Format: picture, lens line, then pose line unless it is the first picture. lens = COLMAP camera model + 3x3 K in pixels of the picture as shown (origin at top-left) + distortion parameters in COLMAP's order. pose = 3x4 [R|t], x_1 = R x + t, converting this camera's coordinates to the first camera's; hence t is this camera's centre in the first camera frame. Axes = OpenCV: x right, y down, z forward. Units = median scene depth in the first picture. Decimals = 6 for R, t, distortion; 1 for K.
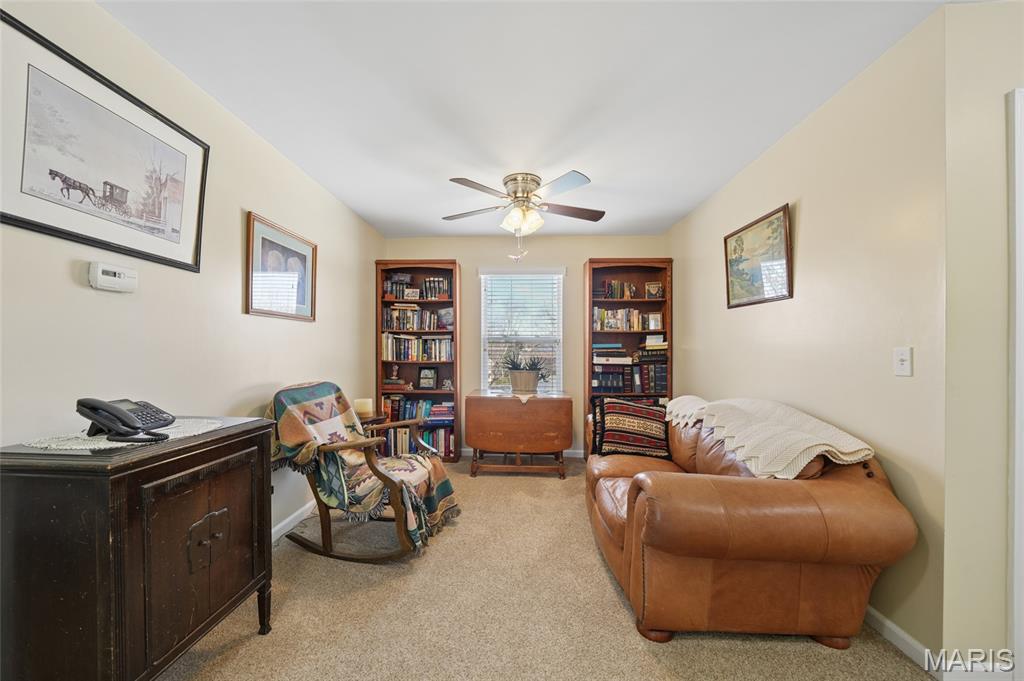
lens RADIAL K [[370.2, 0, 515.7], [0, 370.2, 350.3], [0, 0, 1]] dist [-0.001169, -0.000157]
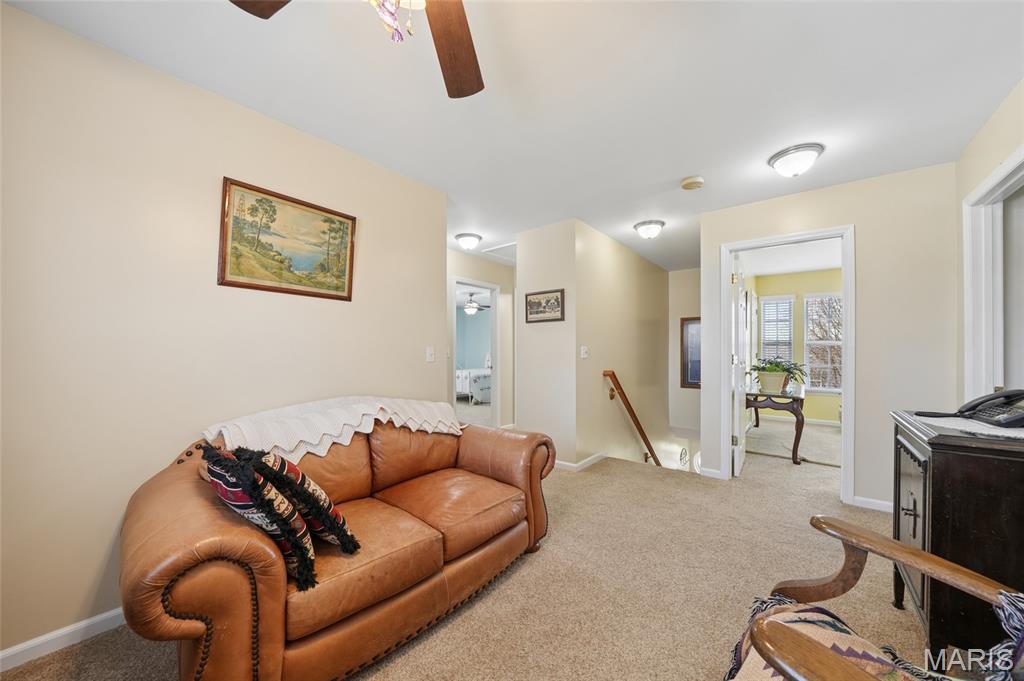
lens RADIAL K [[370.2, 0, 515.7], [0, 370.2, 350.3], [0, 0, 1]] dist [-0.001169, -0.000157]
pose [[-0.801371, 0.001697, 0.598165, -0.271698], [0.003140, 0.999994, 0.001370, 0.006534], [-0.598159, 0.002976, -0.801372, 1.320095]]
